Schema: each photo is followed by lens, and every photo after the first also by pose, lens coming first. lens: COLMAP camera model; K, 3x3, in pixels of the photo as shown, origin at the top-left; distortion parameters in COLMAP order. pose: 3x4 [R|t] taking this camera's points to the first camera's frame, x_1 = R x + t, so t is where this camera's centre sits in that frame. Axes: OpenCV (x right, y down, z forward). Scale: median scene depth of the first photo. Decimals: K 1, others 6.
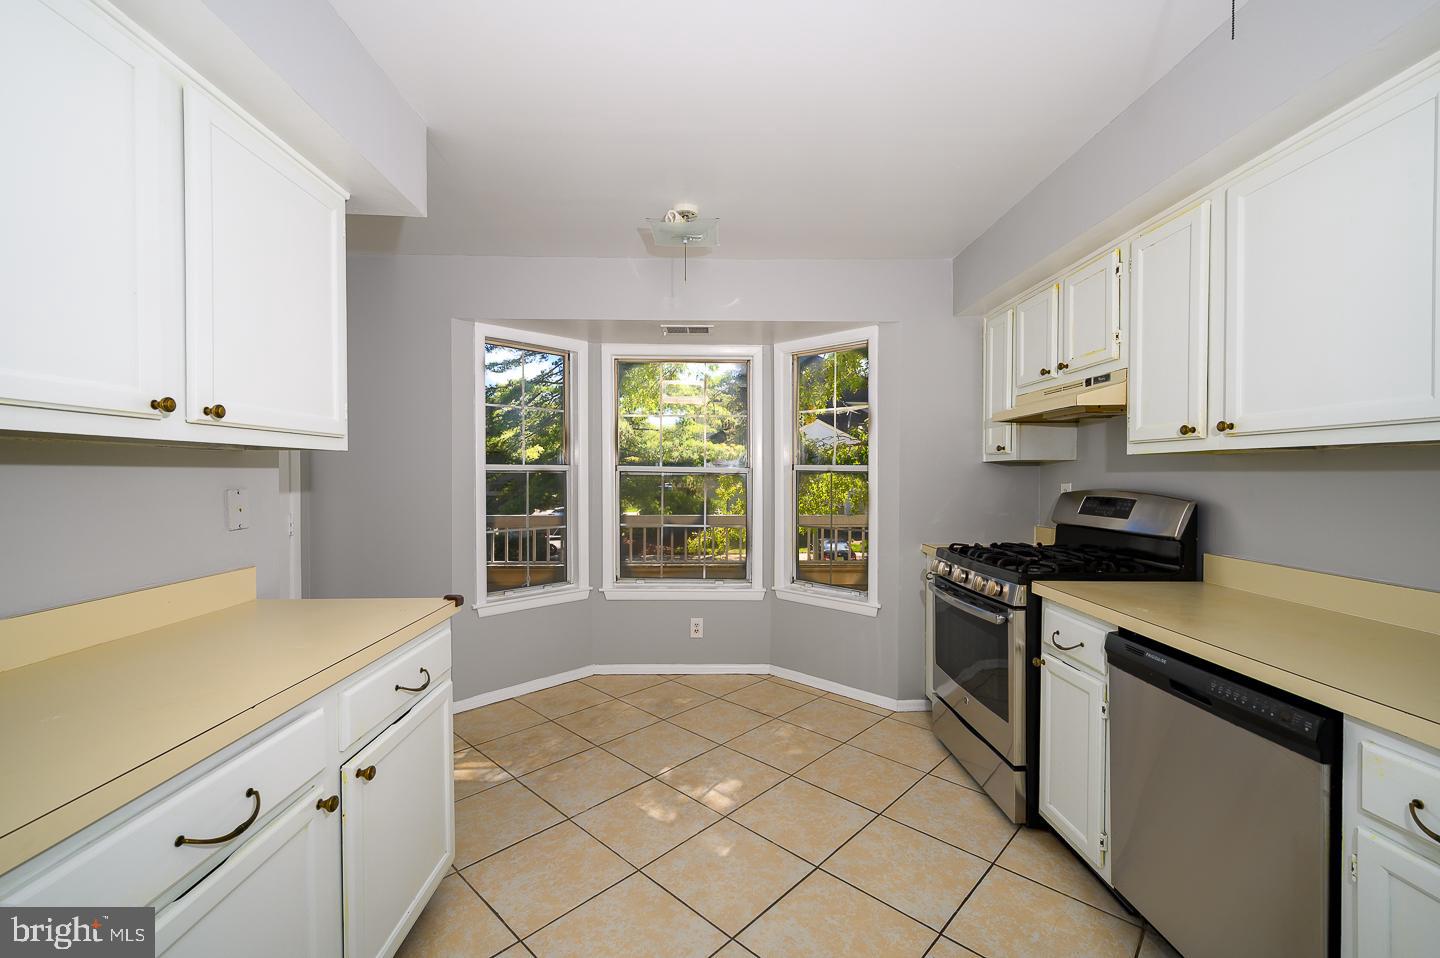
lens RADIAL K [[595.3, 0, 720.4], [0, 595.3, 482.4], [0, 0, 1]] dist [-0.007034, 0.000845]
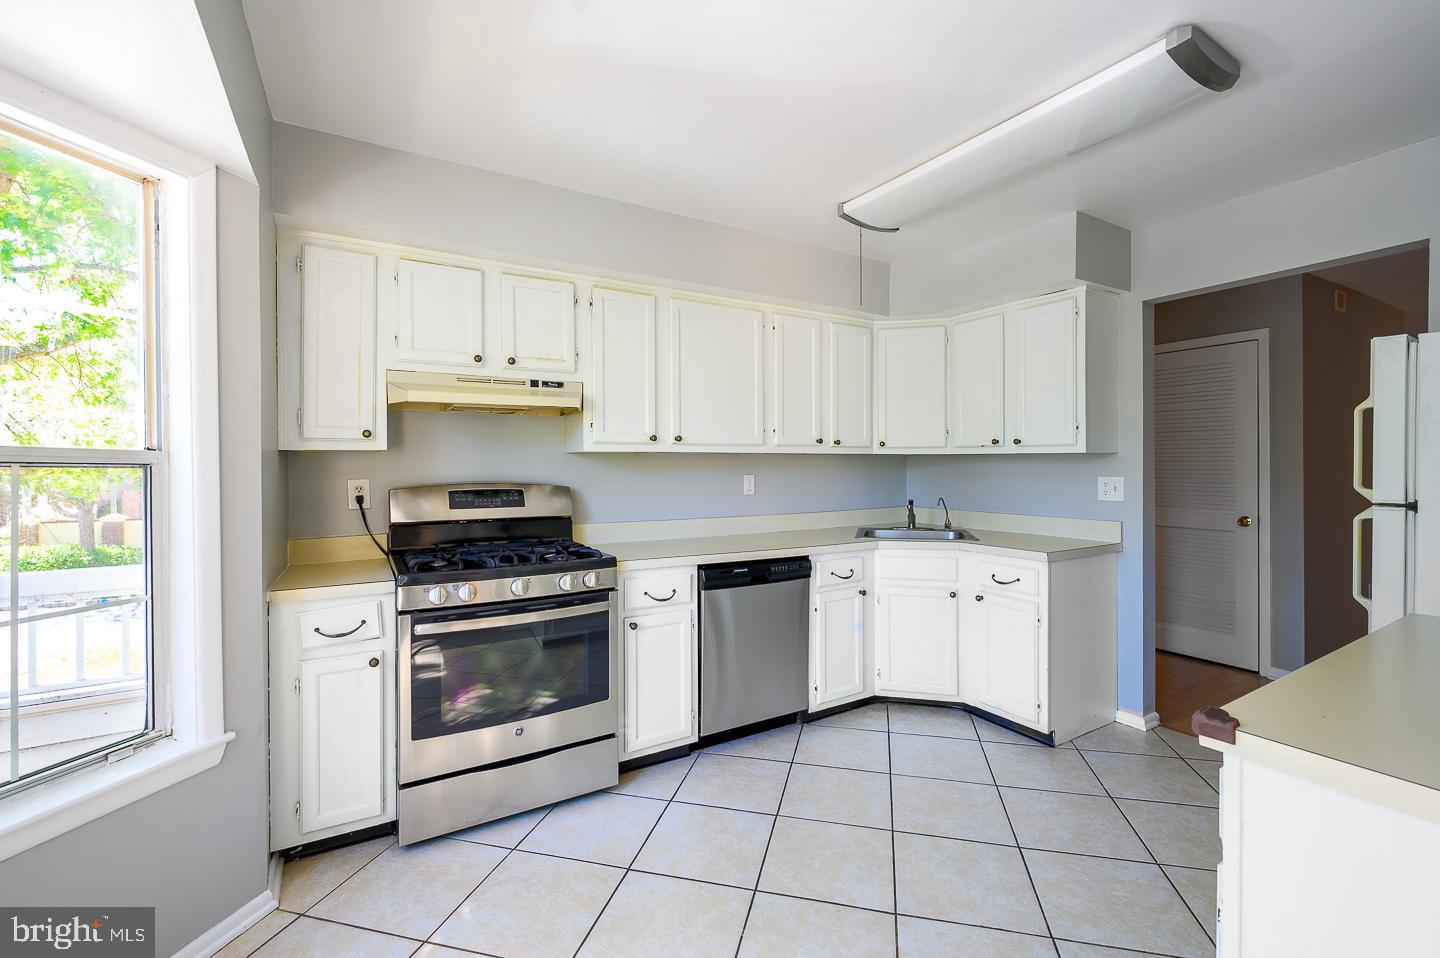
lens RADIAL K [[615.3, 0, 725.1], [0, 615.3, 472.9], [0, 0, 1]] dist [-0.000188, 0.000199]
pose [[-0.500516, -0.002209, 0.865725, -0.348298], [0.018209, 0.999749, 0.013079, -0.007870], [-0.865536, 0.022310, -0.500350, 0.817877]]
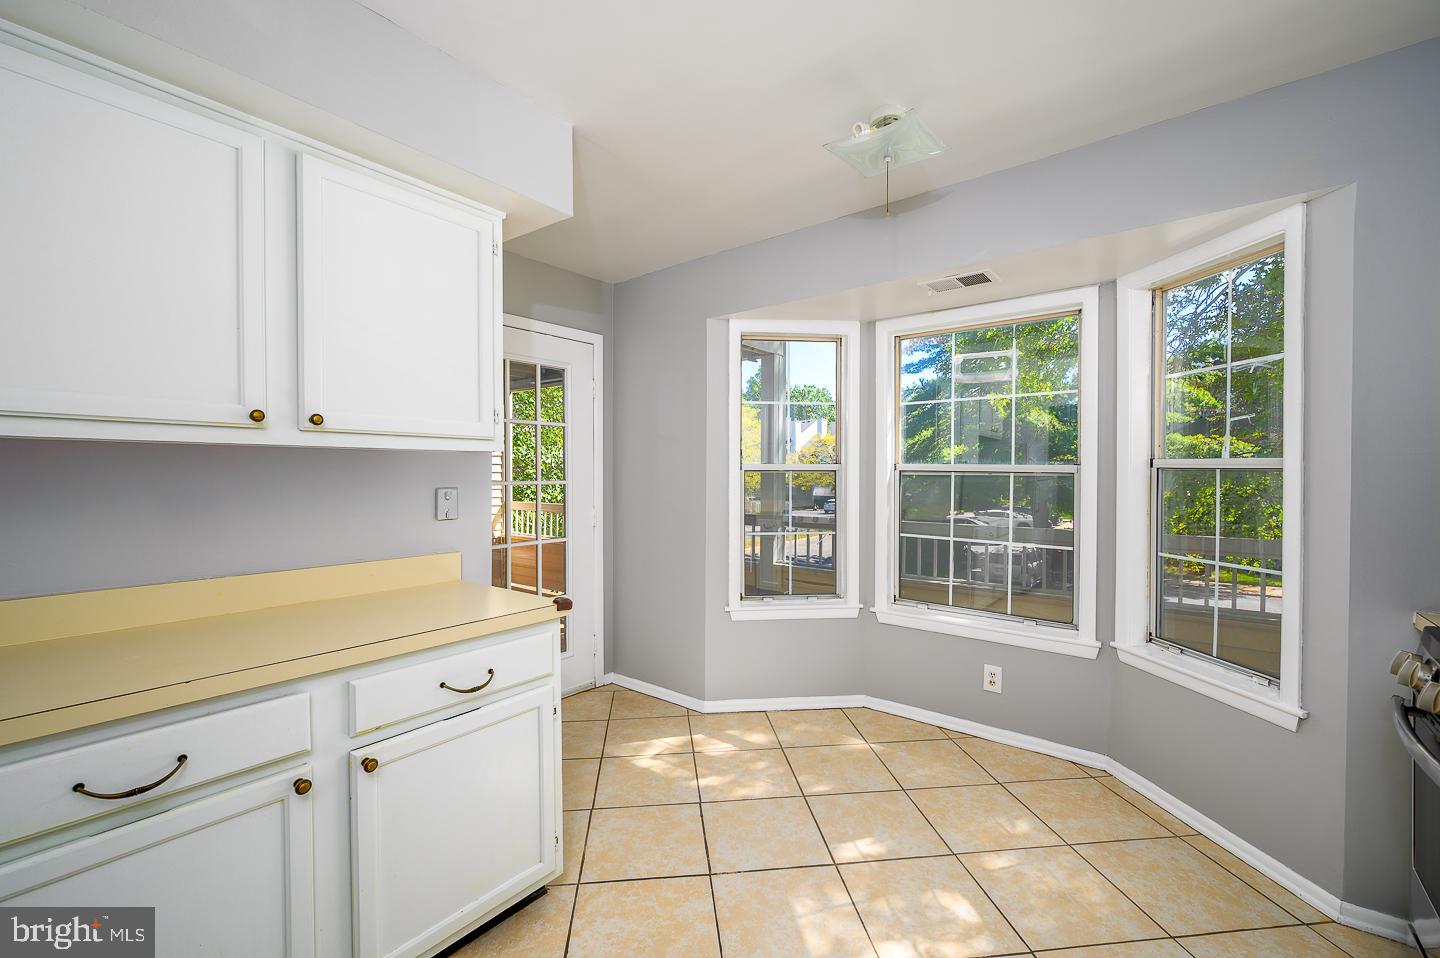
lens RADIAL K [[595.3, 0, 720.4], [0, 595.3, 482.4], [0, 0, 1]] dist [-0.007034, 0.000845]
pose [[0.765208, 0.008467, -0.643727, 0.187236], [-0.009449, 0.999954, 0.001921, -0.001115], [0.643713, 0.004613, 0.765253, 0.216106]]
